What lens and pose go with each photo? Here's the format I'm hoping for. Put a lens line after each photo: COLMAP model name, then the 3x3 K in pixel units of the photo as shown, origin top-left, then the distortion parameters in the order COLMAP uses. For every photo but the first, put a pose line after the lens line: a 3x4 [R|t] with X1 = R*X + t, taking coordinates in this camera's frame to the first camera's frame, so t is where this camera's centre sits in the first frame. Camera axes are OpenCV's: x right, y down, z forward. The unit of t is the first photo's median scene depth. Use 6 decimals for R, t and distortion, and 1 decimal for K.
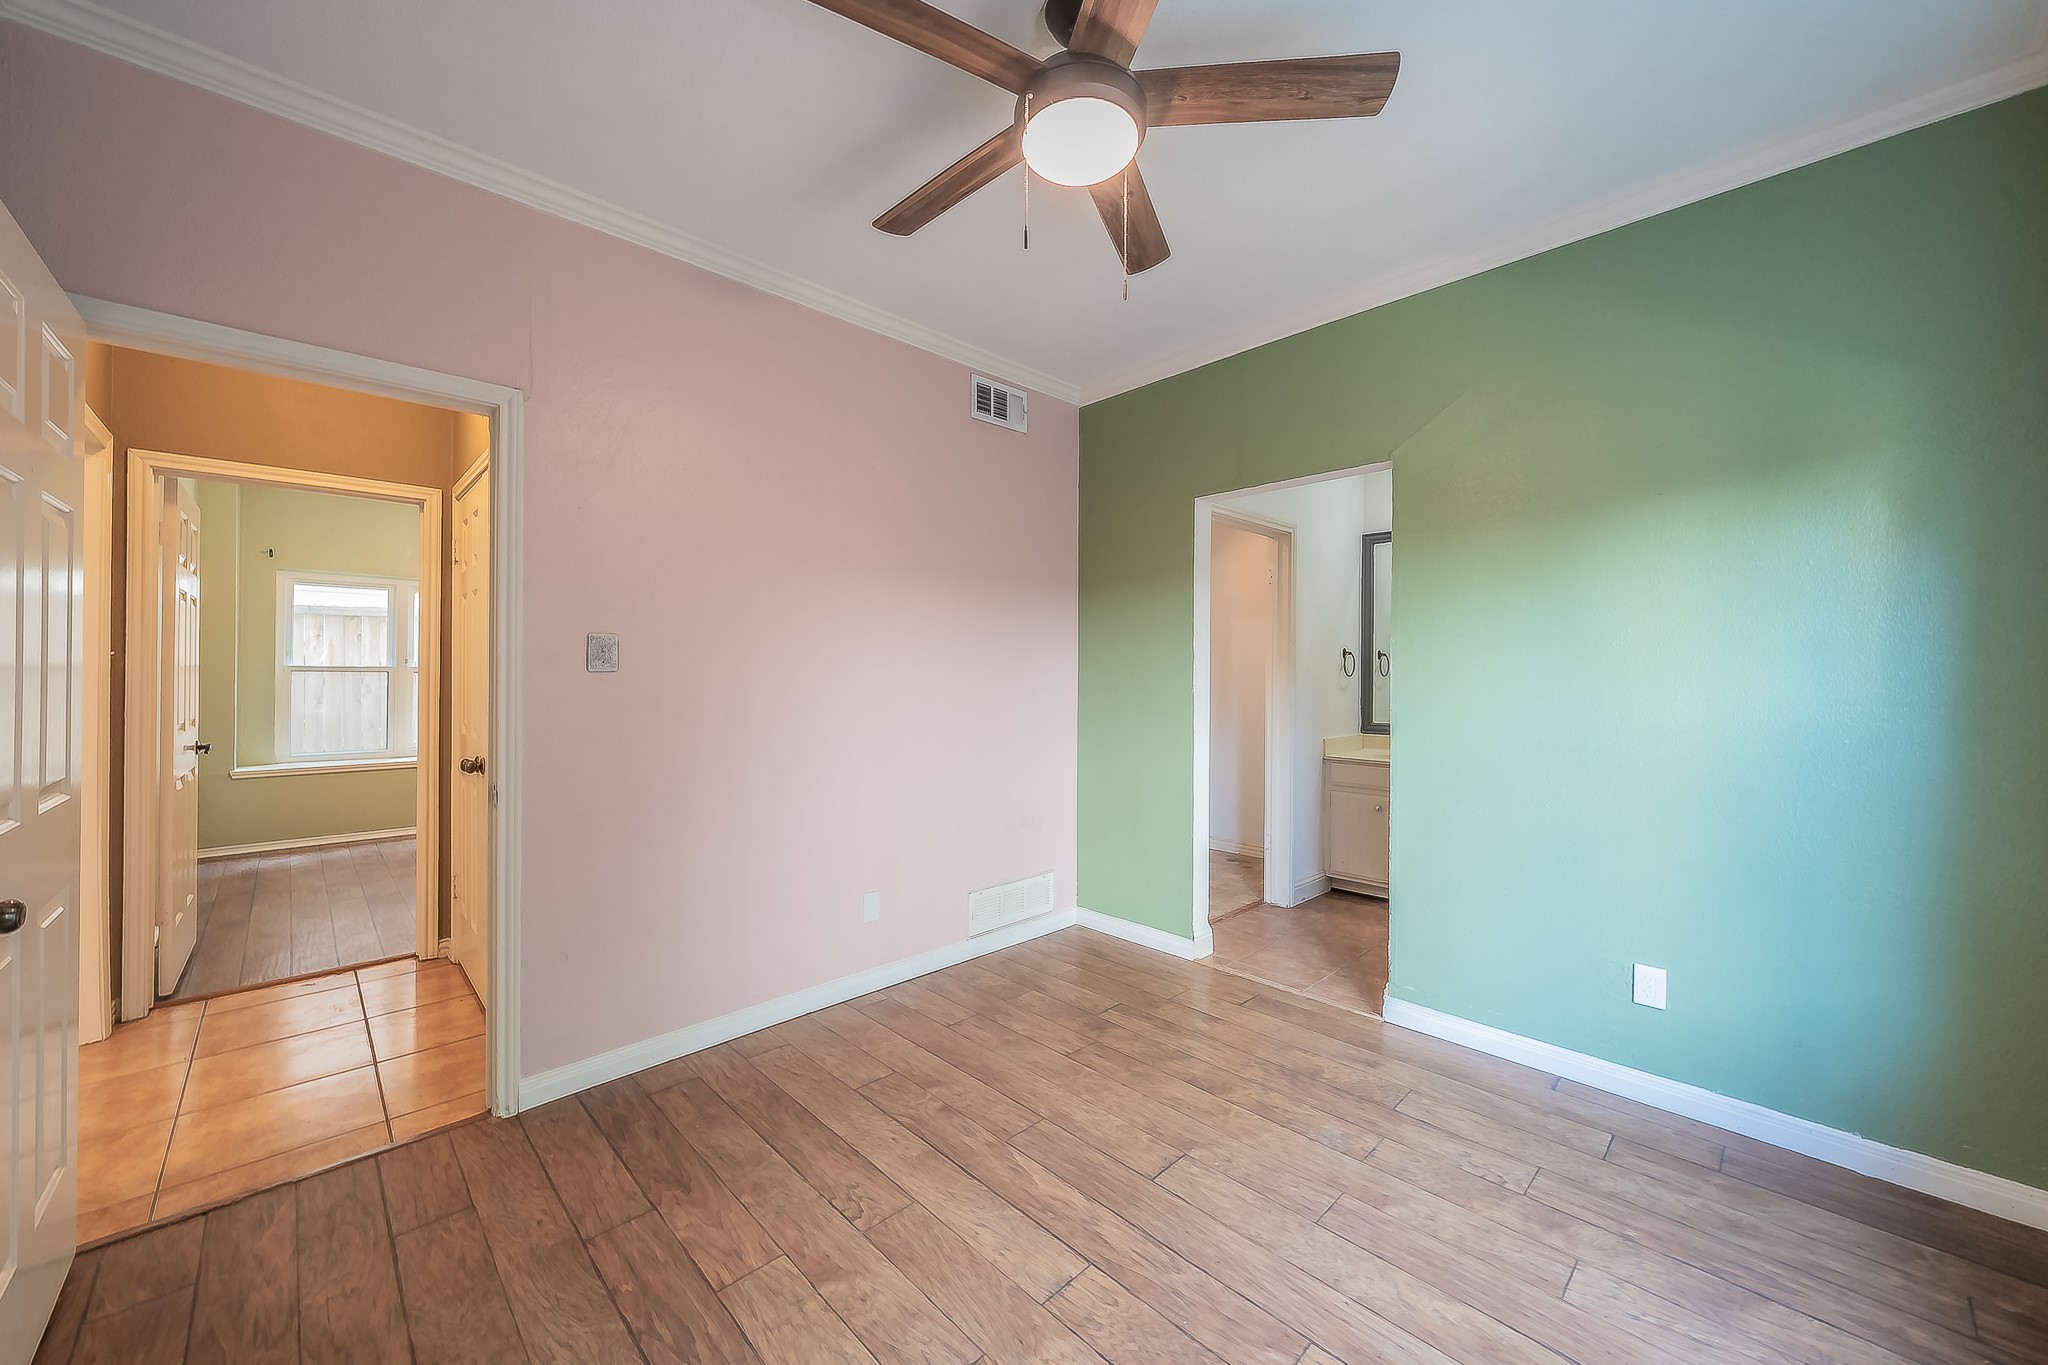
lens RADIAL K [[763.1, 0, 1018.9], [0, 763.1, 670.6], [0, 0, 1]] dist [0.000835, 0.000122]
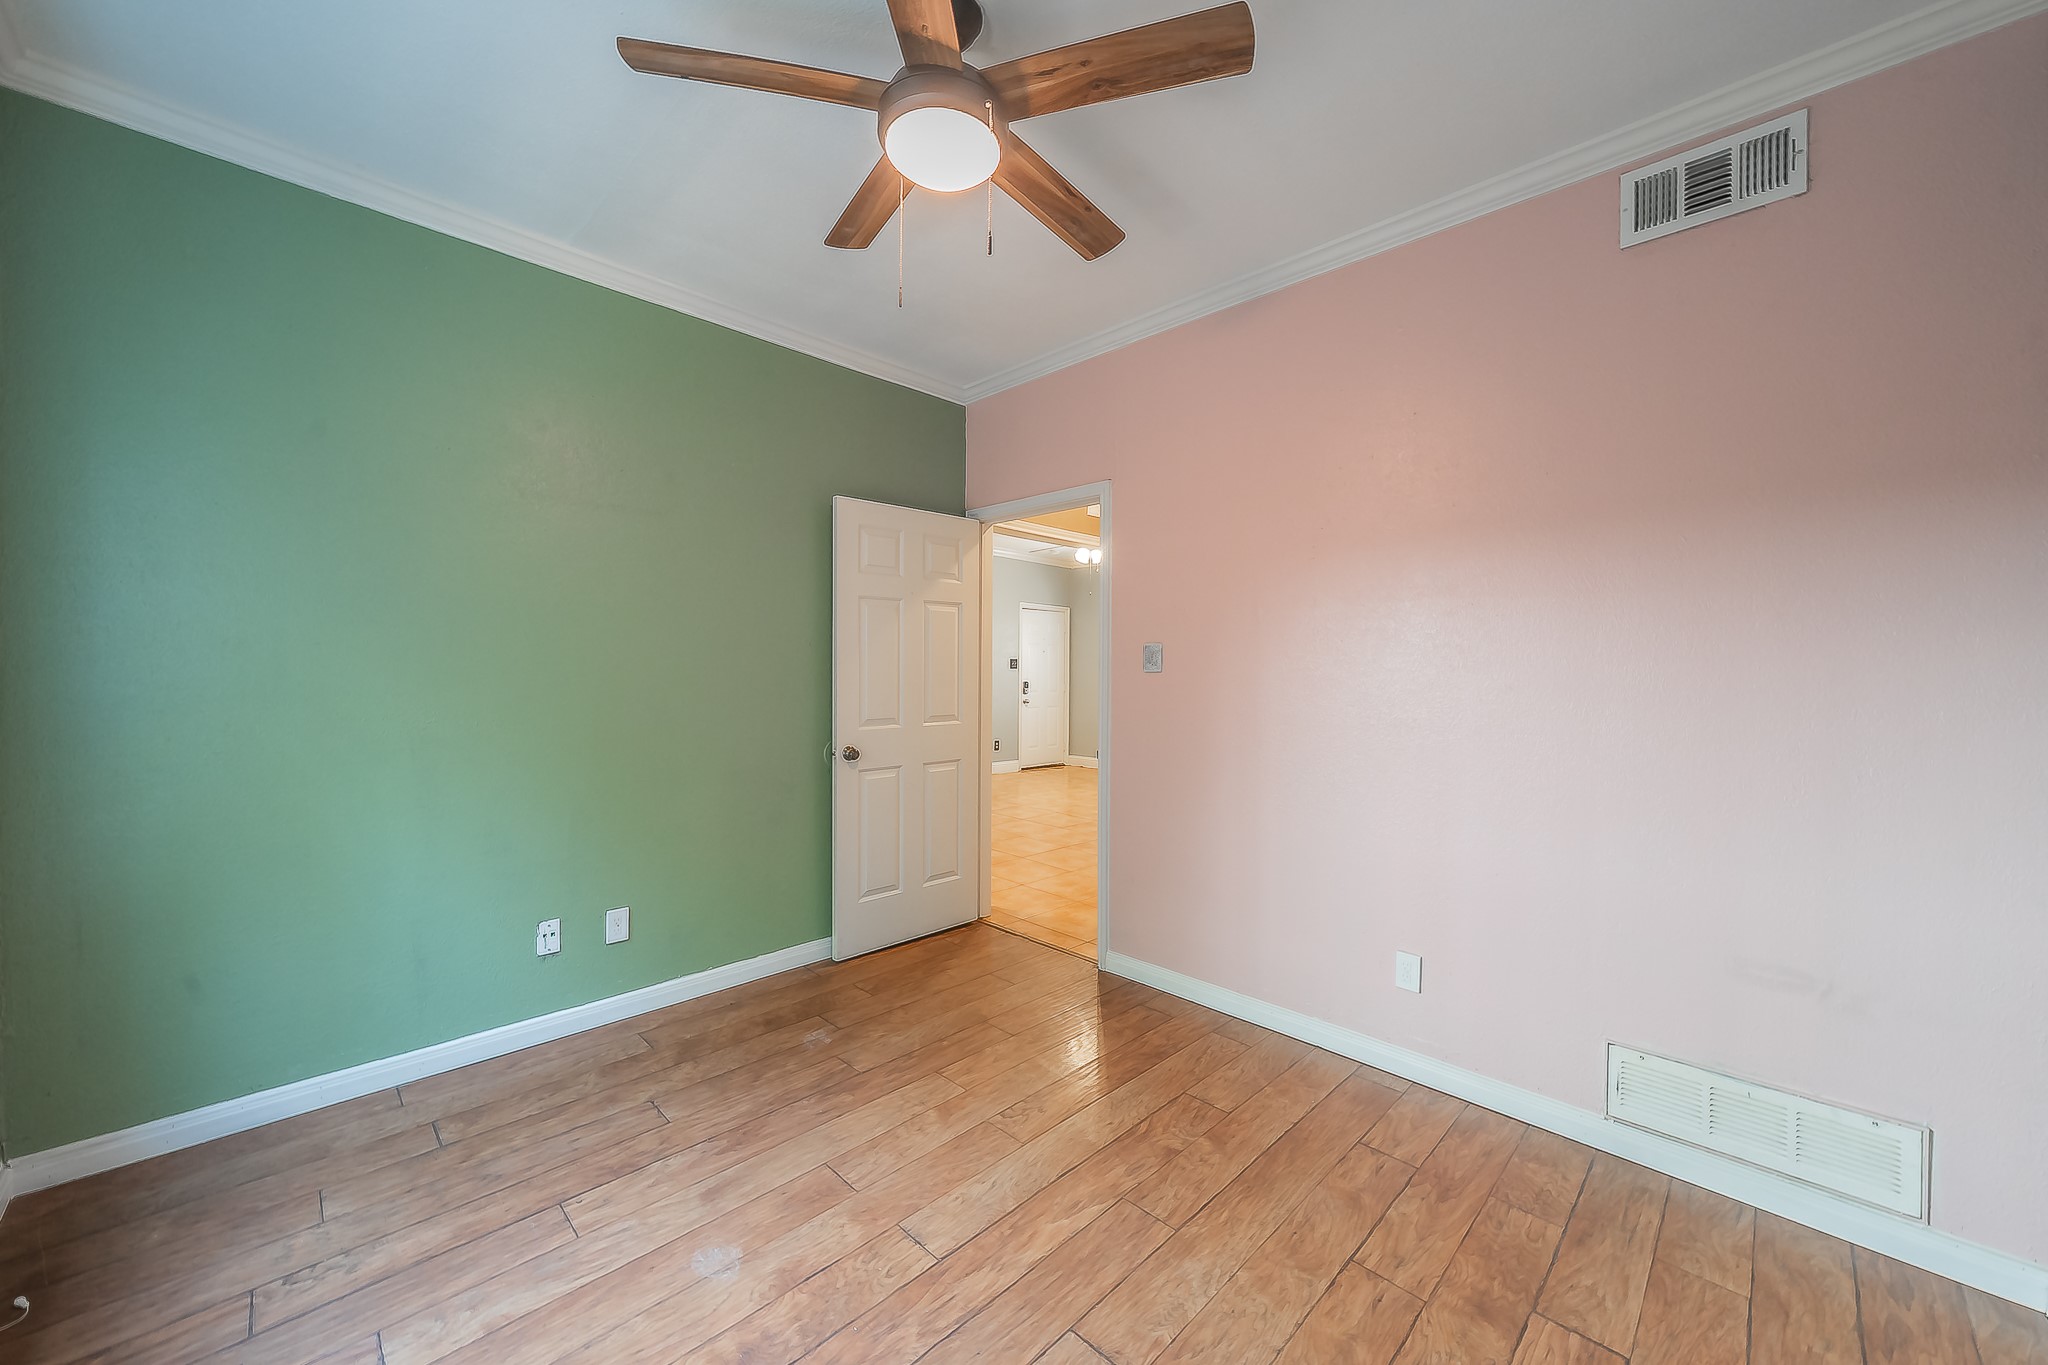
lens RADIAL K [[763.1, 0, 1019.6], [0, 763.1, 676.8], [0, 0, 1]] dist [0.000835, 0.000122]
pose [[0.022489, 0.010361, -0.999693, 0.973810], [-0.005008, 0.999935, 0.010250, -0.003619], [0.999735, 0.004776, 0.022539, 0.959090]]
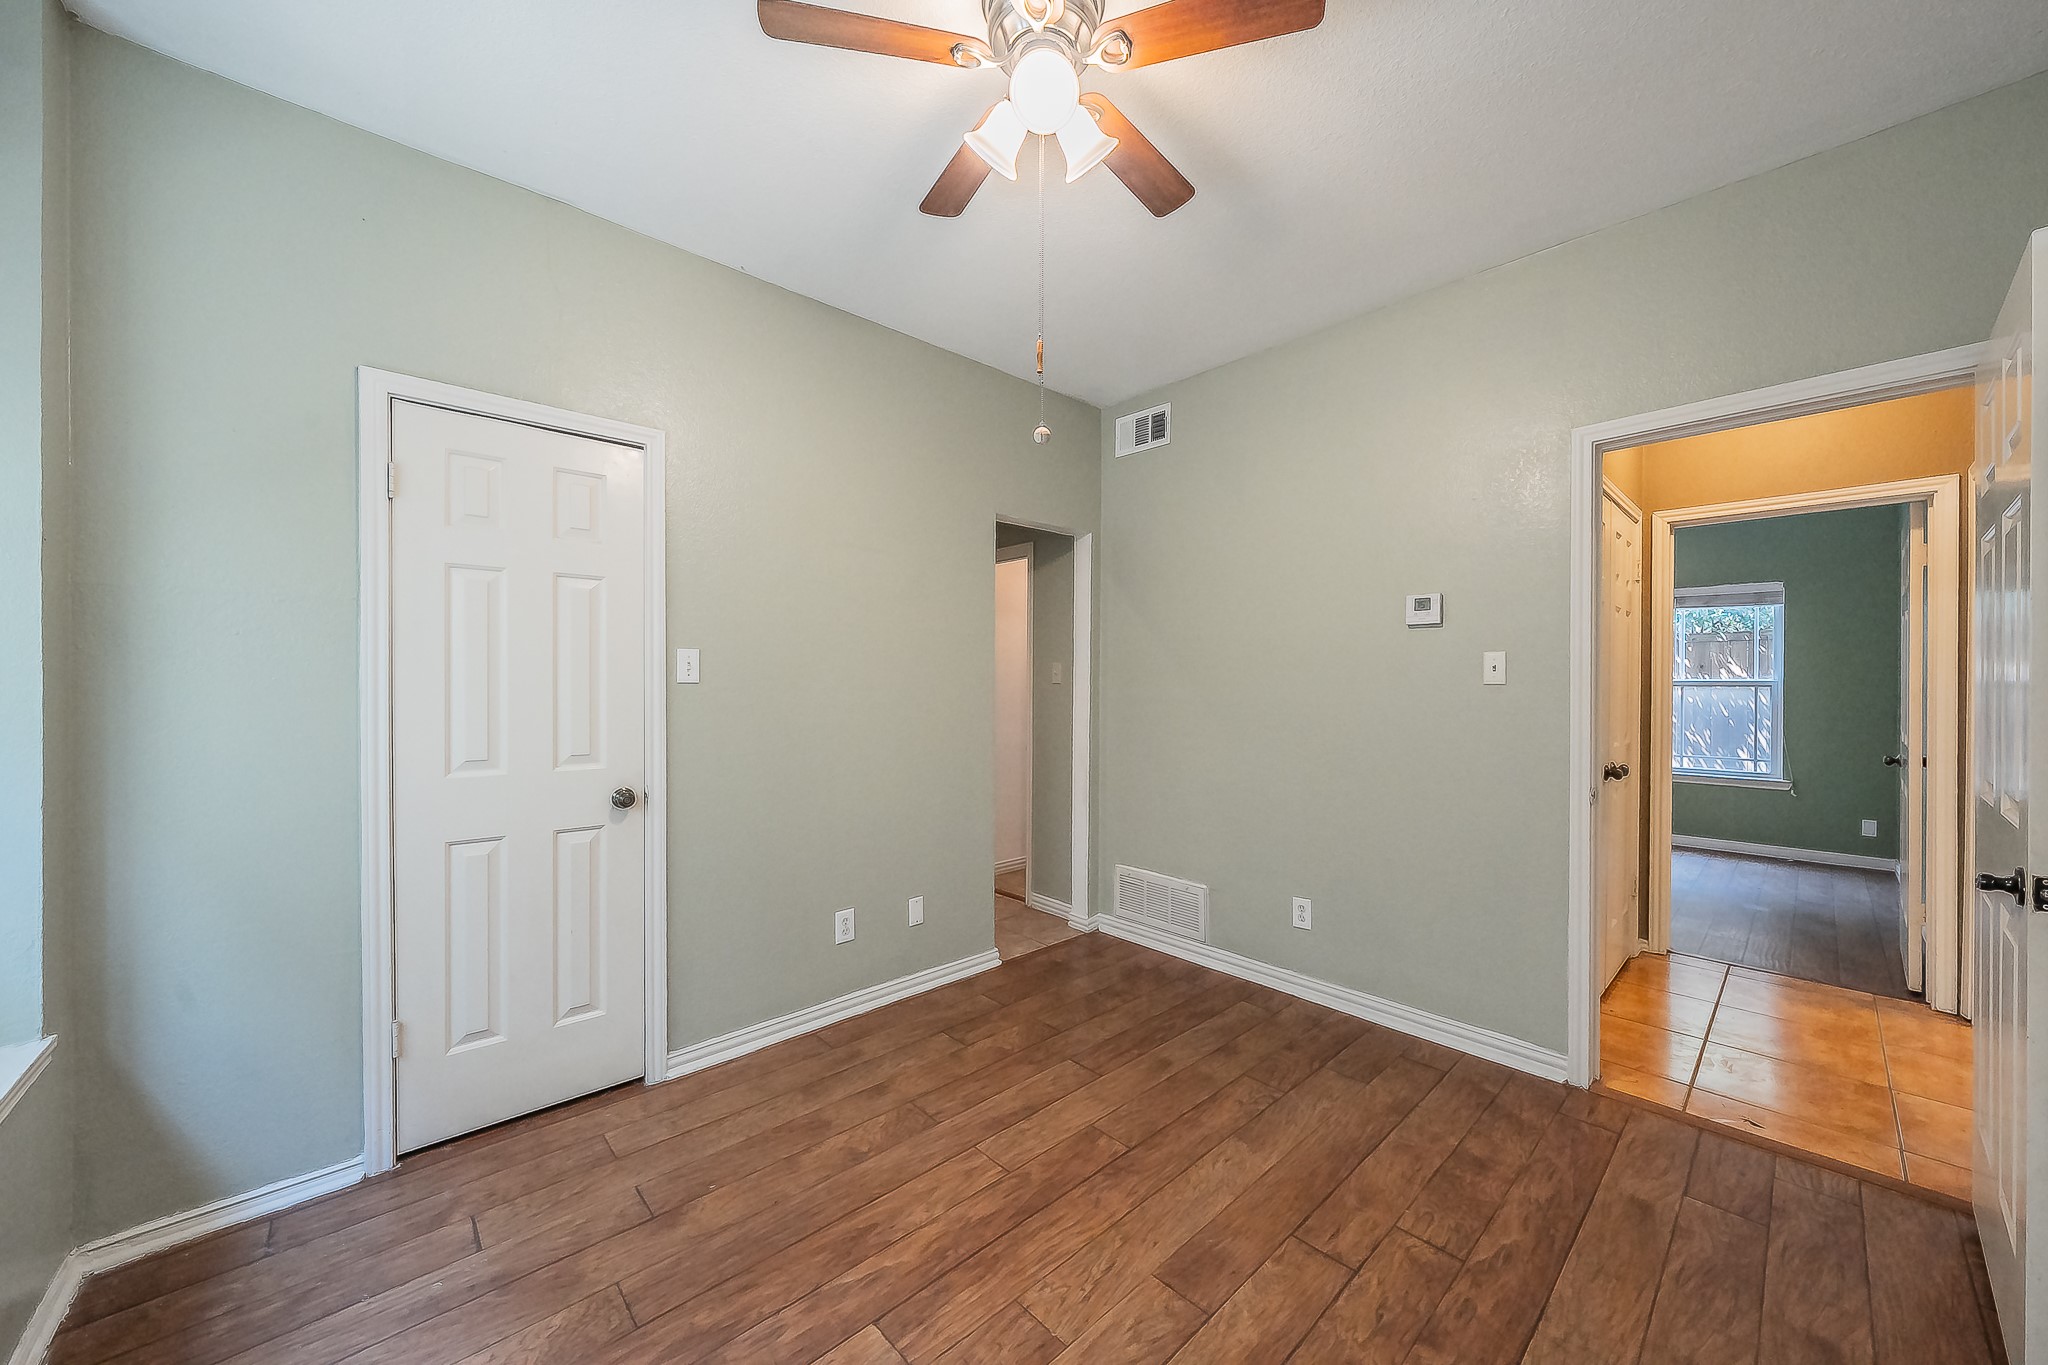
lens RADIAL K [[727.2, 0, 1029.5], [0, 727.2, 686.3], [0, 0, 1]] dist [-0.002584, -0.000166]
pose [[0.016672, -0.003133, 0.999856, -0.836056], [-0.004644, 0.999984, 0.003211, 0.000797], [-0.999850, -0.004697, 0.016657, 0.861565]]
